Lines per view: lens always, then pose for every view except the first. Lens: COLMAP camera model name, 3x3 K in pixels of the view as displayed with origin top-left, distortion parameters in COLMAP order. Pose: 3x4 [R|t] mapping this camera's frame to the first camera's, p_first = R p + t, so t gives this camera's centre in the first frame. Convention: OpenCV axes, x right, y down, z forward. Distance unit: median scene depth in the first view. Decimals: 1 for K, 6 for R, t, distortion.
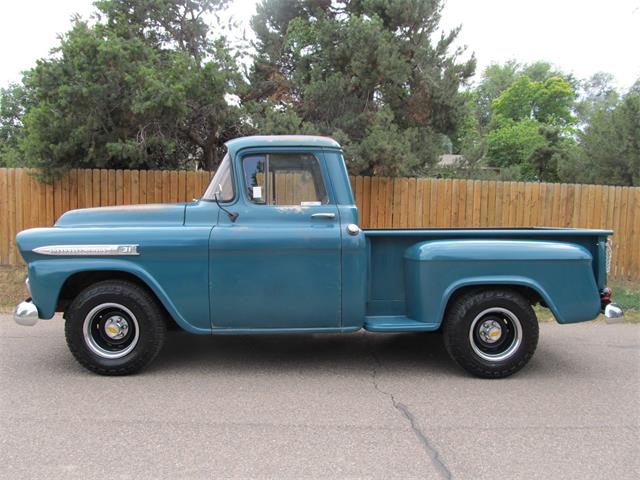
lens RADIAL K [[534.8, 0, 321.8], [0, 534.8, 237.9], [0, 0, 1]] dist [-0.076166, 0.034030]
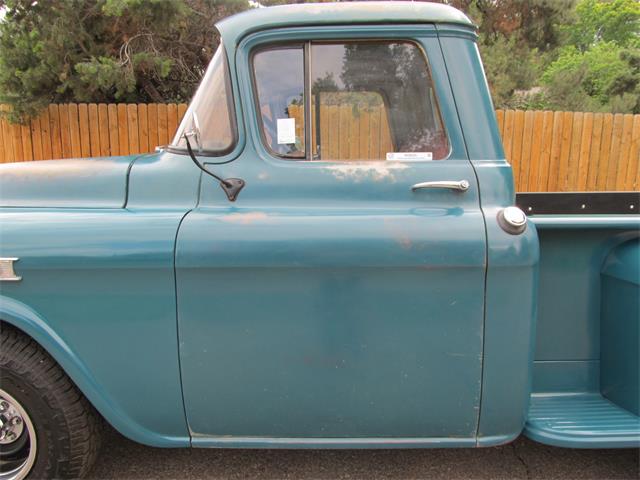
lens RADIAL K [[534.8, 0, 318.8], [0, 534.8, 243.6], [0, 0, 1]] dist [-0.076166, 0.034030]
pose [[0.997341, 0.004065, -0.072768, -0.060259], [0.004979, 0.992309, 0.123682, -0.046482], [0.072711, -0.123715, 0.989650, 0.542058]]
